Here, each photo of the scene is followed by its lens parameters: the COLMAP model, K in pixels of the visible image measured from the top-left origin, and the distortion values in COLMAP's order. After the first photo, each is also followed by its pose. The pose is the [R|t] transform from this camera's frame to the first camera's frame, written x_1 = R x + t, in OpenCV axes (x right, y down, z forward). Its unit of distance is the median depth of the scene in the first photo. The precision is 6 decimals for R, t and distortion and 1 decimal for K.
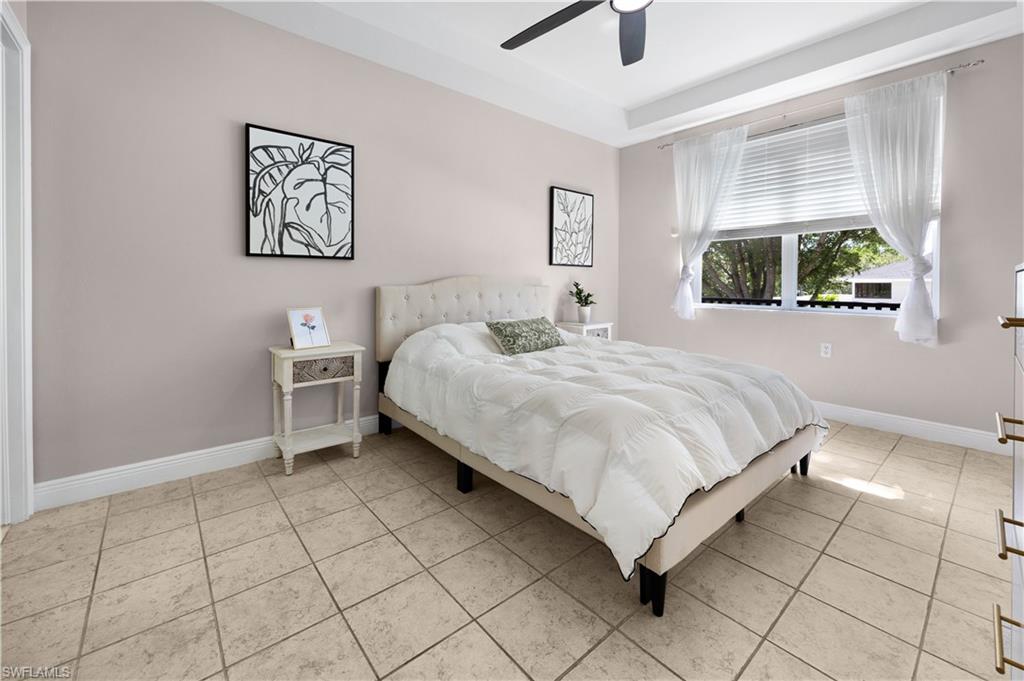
lens RADIAL K [[416.2, 0, 514.5], [0, 416.2, 286.4], [0, 0, 1]] dist [-0.004396, -0.000149]
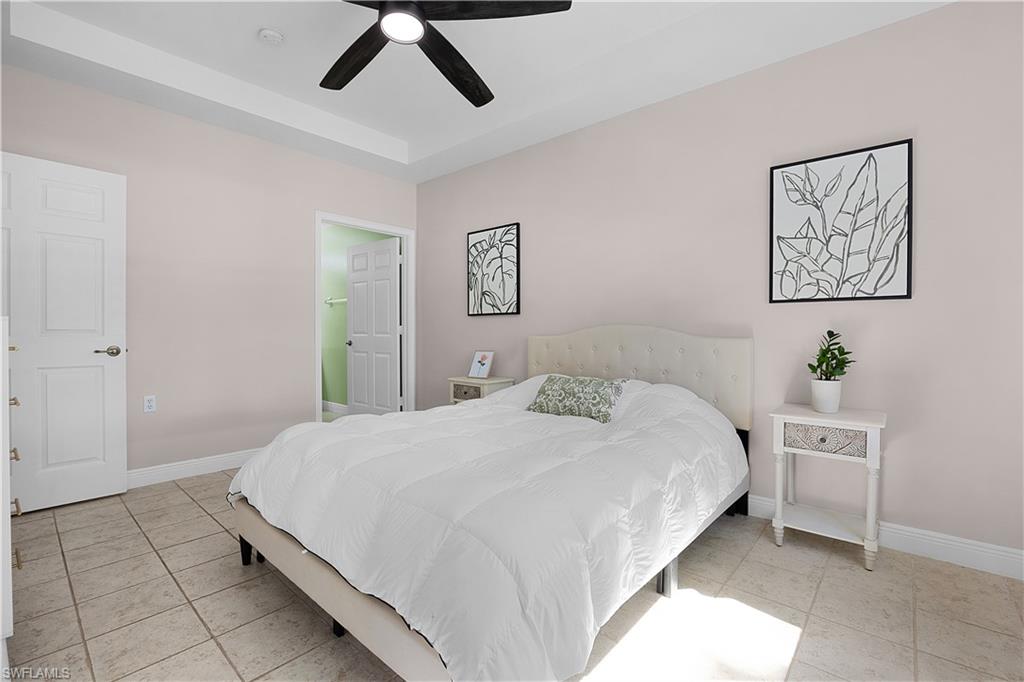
lens RADIAL K [[456.3, 0, 519.8], [0, 456.3, 334.6], [0, 0, 1]] dist [-0.019114, -0.000080]
pose [[0.148341, 0.002961, -0.988932, 0.978555], [-0.010610, 0.999943, 0.001402, -0.005350], [0.988879, 0.010285, 0.148364, 0.821704]]
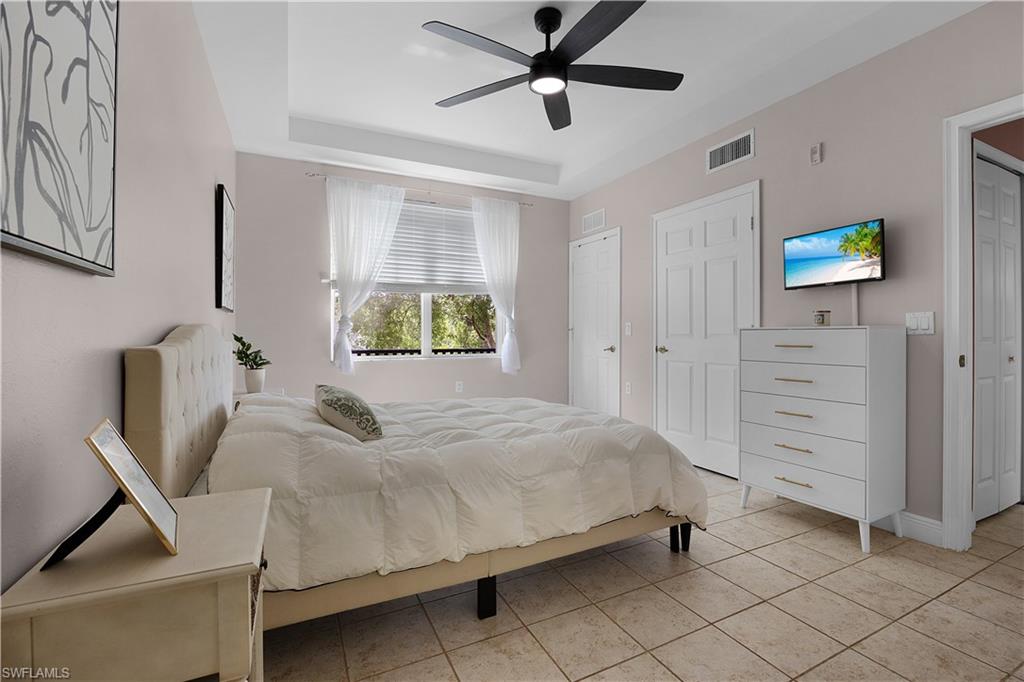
lens RADIAL K [[456.3, 0, 519.8], [0, 456.3, 334.6], [0, 0, 1]] dist [-0.019114, -0.000080]
pose [[0.241342, -0.005884, 0.970422, -0.694750], [0.012763, 0.999914, 0.002888, -0.010492], [-0.970356, 0.011689, 0.241396, 0.575727]]
